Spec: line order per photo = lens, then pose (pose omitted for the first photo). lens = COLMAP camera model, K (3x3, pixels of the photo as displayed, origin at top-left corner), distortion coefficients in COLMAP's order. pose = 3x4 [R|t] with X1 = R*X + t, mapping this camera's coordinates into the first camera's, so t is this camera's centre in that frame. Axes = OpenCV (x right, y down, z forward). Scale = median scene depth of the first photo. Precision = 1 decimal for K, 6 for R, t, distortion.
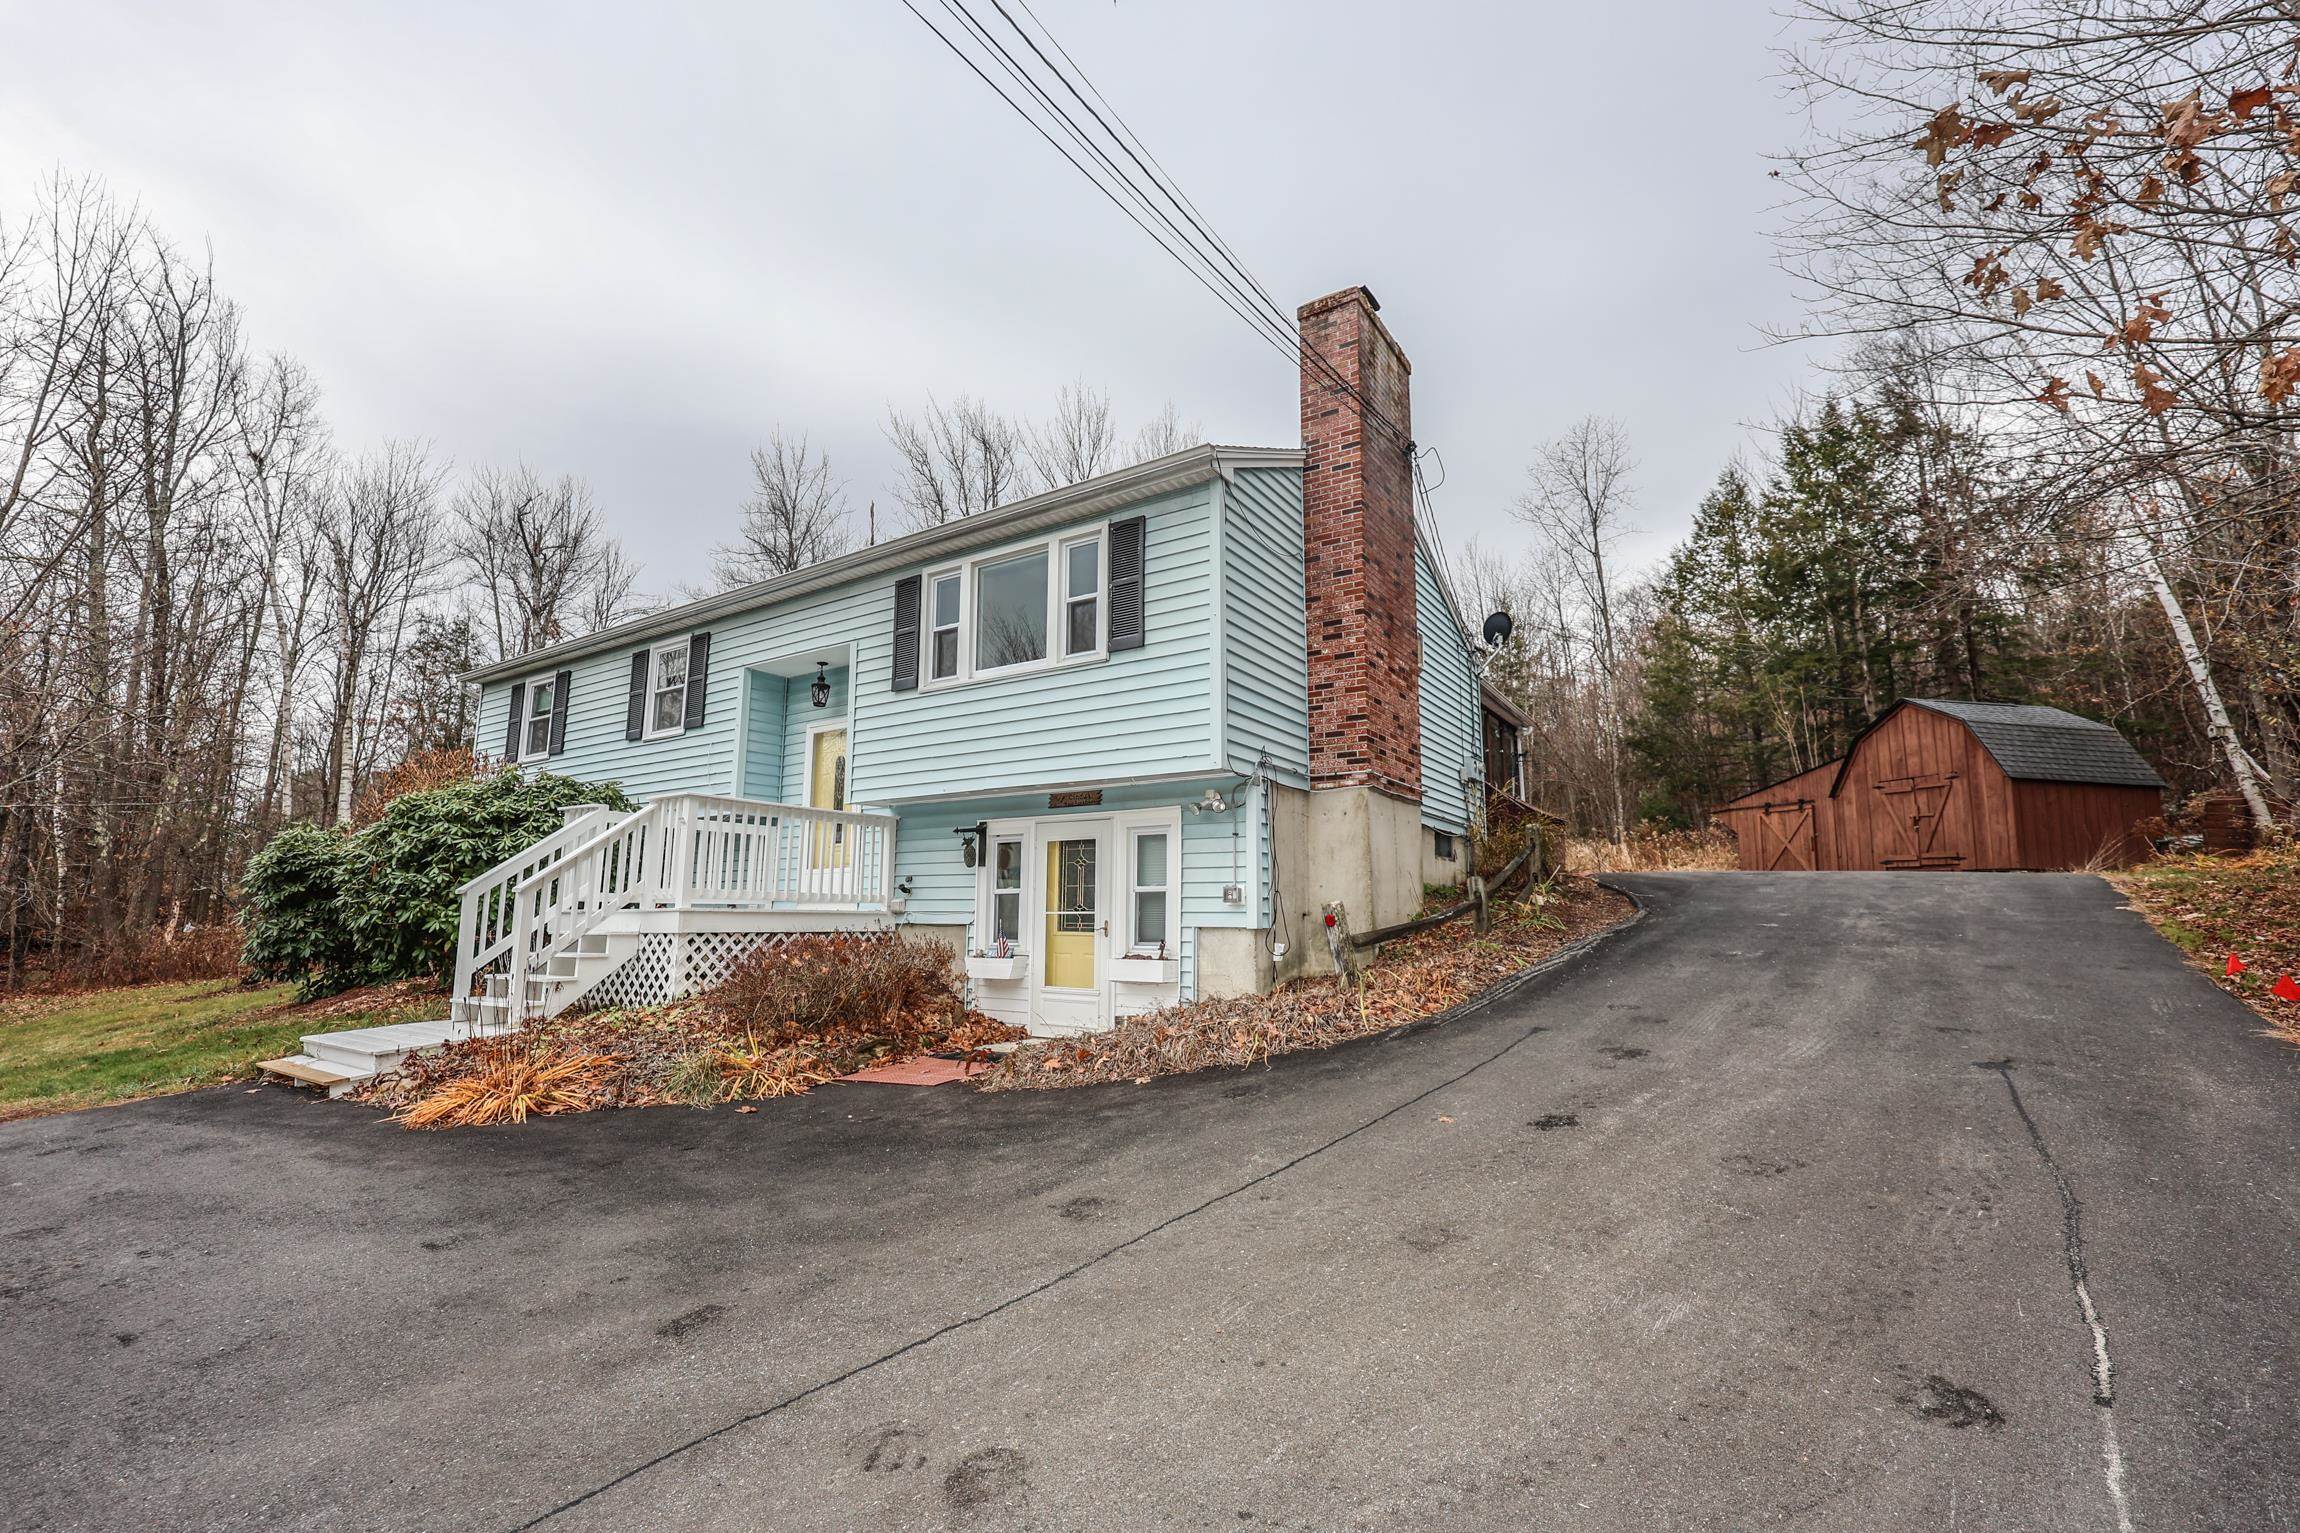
lens RADIAL K [[947.0, 0, 1150.0], [0, 947.0, 766.5], [0, 0, 1]] dist [0.005690, 0.000542]
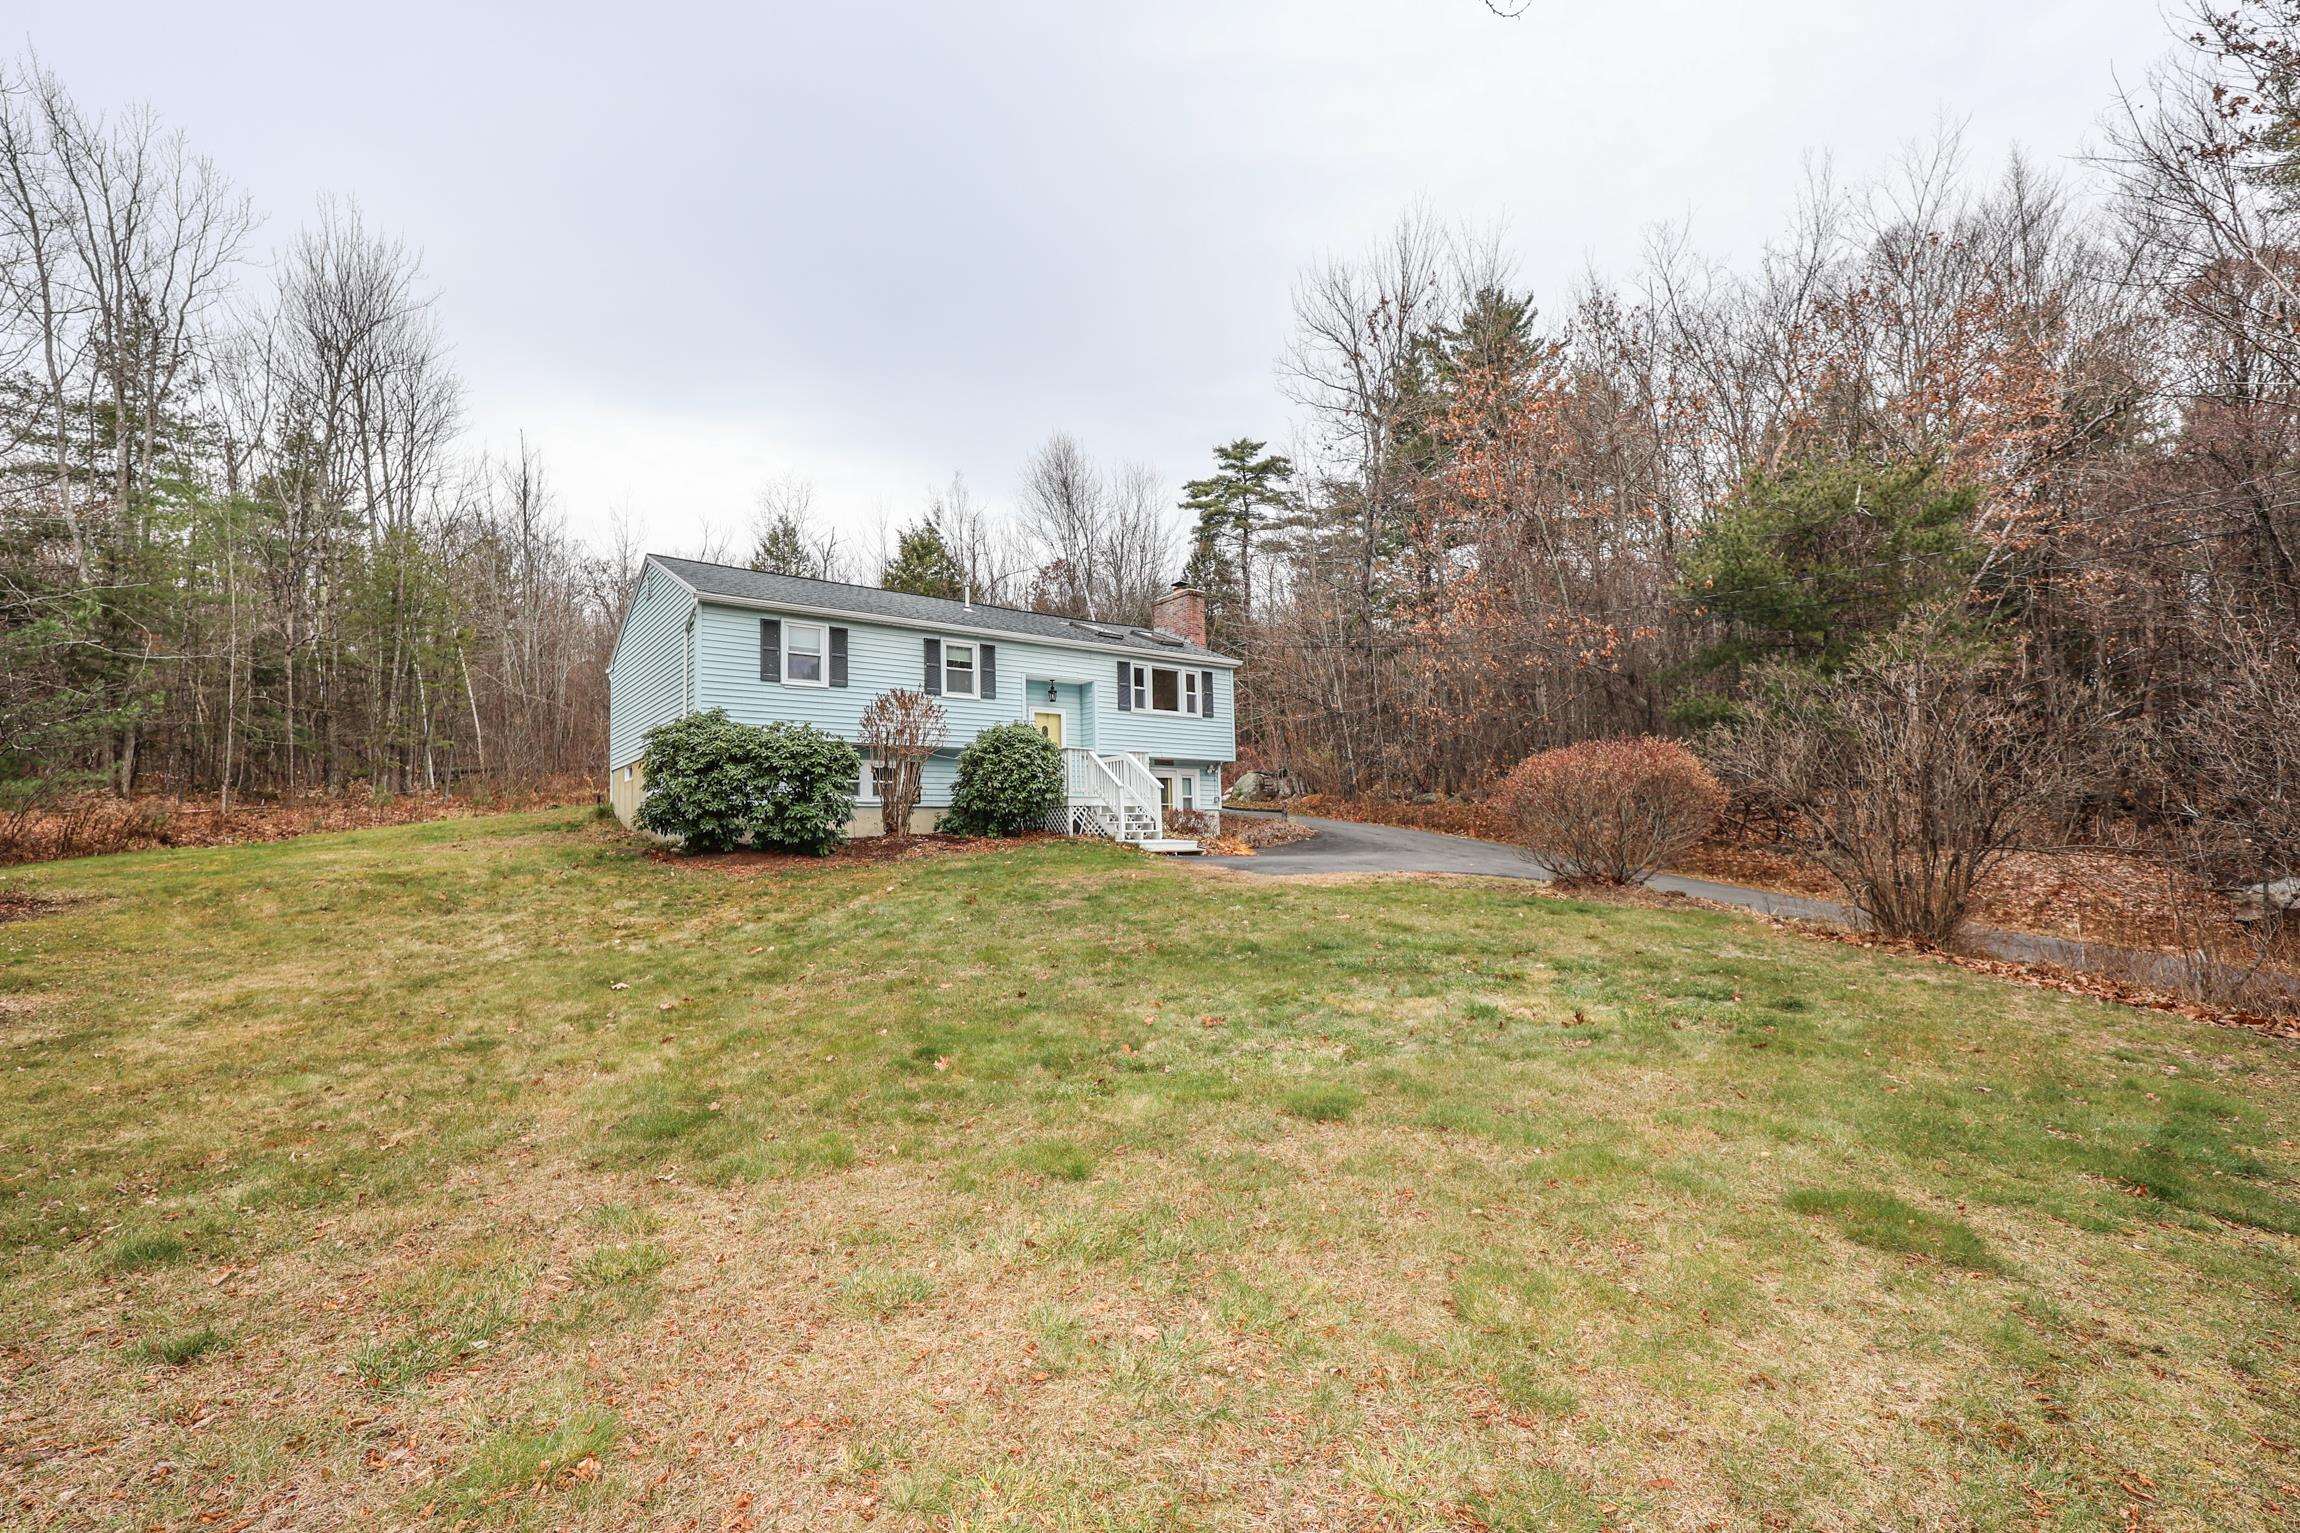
lens RADIAL K [[947.0, 0, 1150.0], [0, 947.0, 766.5], [0, 0, 1]] dist [0.005690, 0.000542]
pose [[0.348778, 0.047703, 0.935990, -2.580223], [-0.149210, 0.988792, 0.005206, 0.038042], [-0.925251, -0.141475, 0.351987, 0.098016]]
